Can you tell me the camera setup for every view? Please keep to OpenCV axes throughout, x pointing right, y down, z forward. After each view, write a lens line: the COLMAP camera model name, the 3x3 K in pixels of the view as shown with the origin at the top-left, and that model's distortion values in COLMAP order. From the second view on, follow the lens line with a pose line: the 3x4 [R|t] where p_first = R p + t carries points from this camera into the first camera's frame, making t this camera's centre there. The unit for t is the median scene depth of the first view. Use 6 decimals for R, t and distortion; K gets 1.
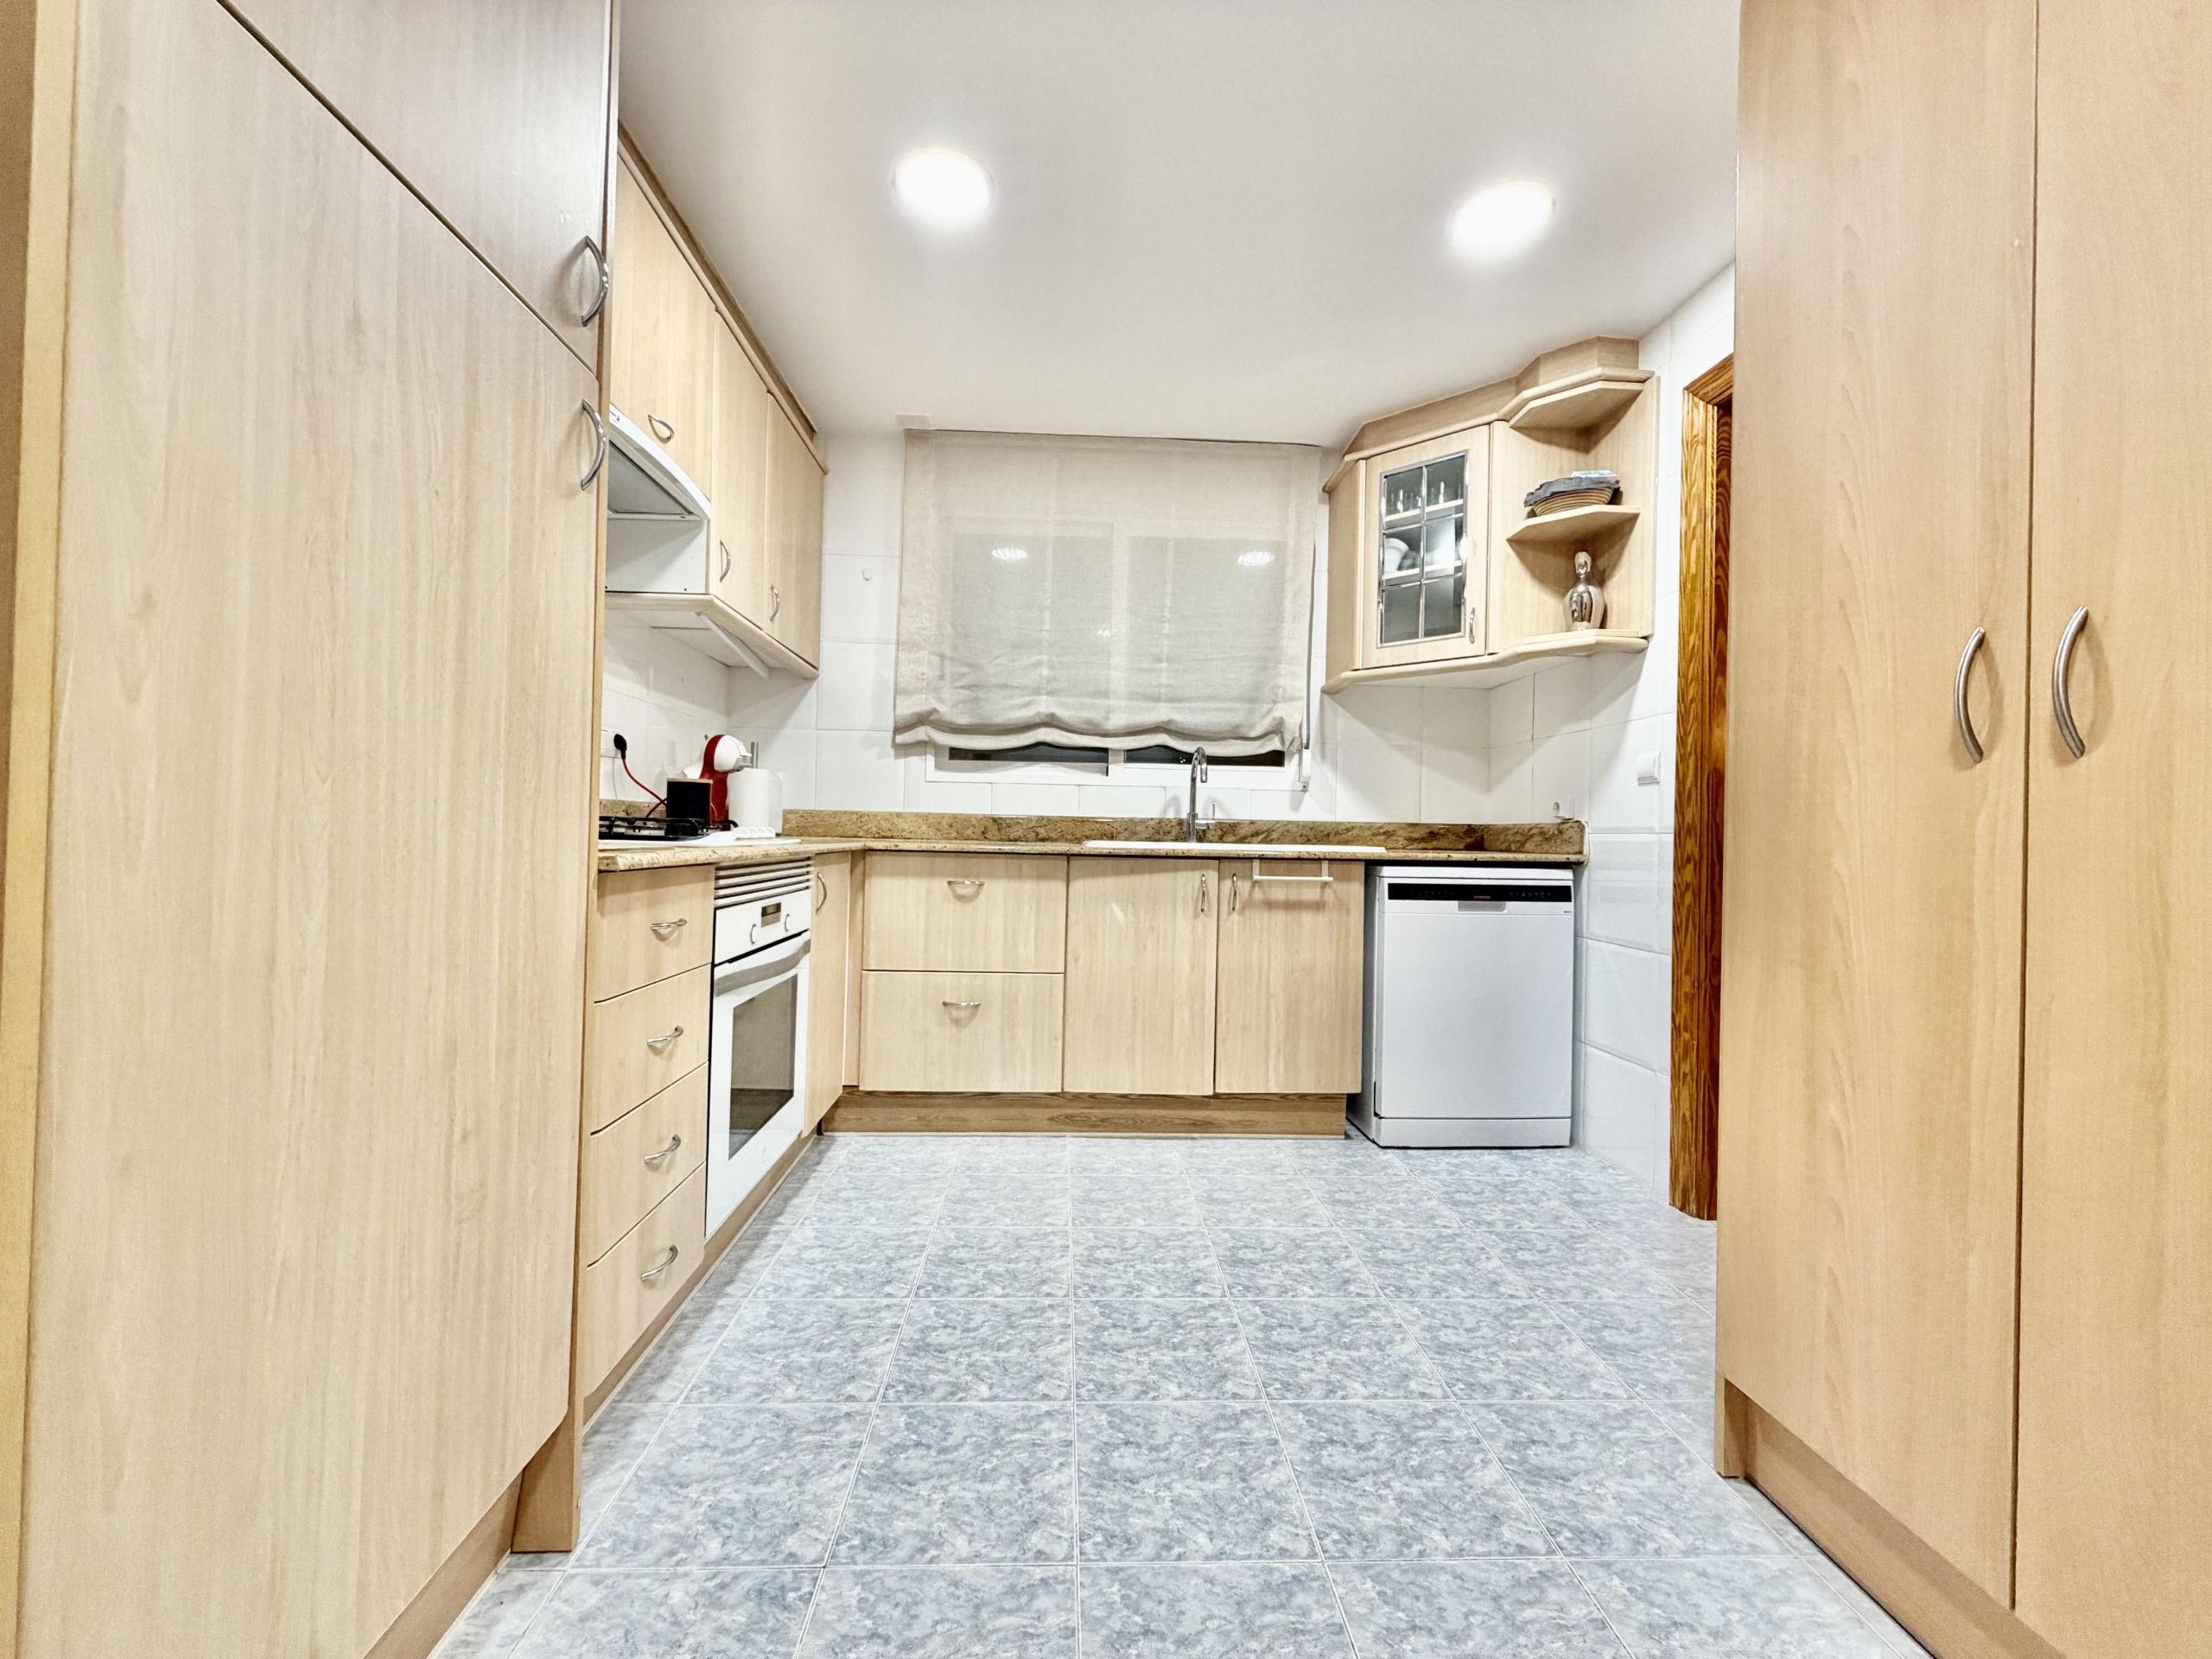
lens RADIAL K [[883.2, 0, 1103.2], [0, 883.2, 827.5], [0, 0, 1]] dist [-0.003013, -0.000284]
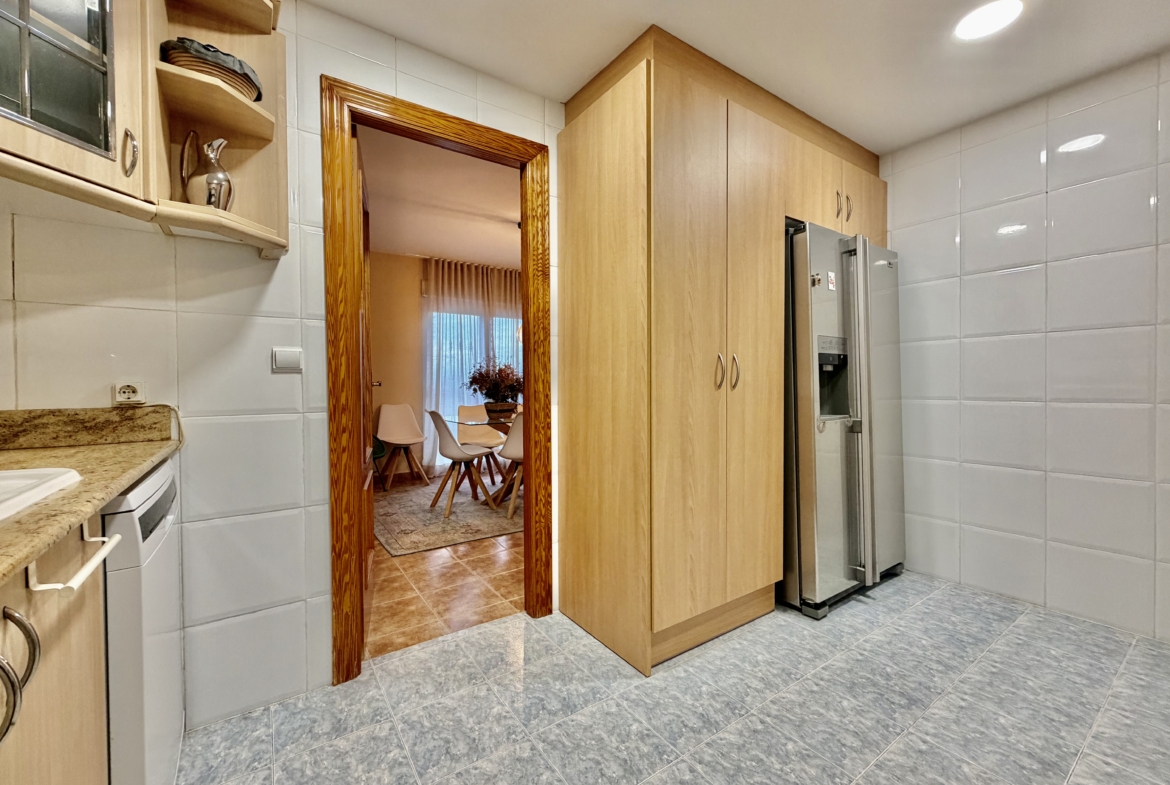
lens RADIAL K [[464.3, 0, 584.0], [0, 464.3, 391.3], [0, 0, 1]] dist [0.000593, 0.000150]
pose [[-0.527532, -0.028086, 0.849071, -0.155354], [-0.008844, 0.999581, 0.027570, -0.048339], [-0.849489, 0.007035, -0.527559, 1.066285]]
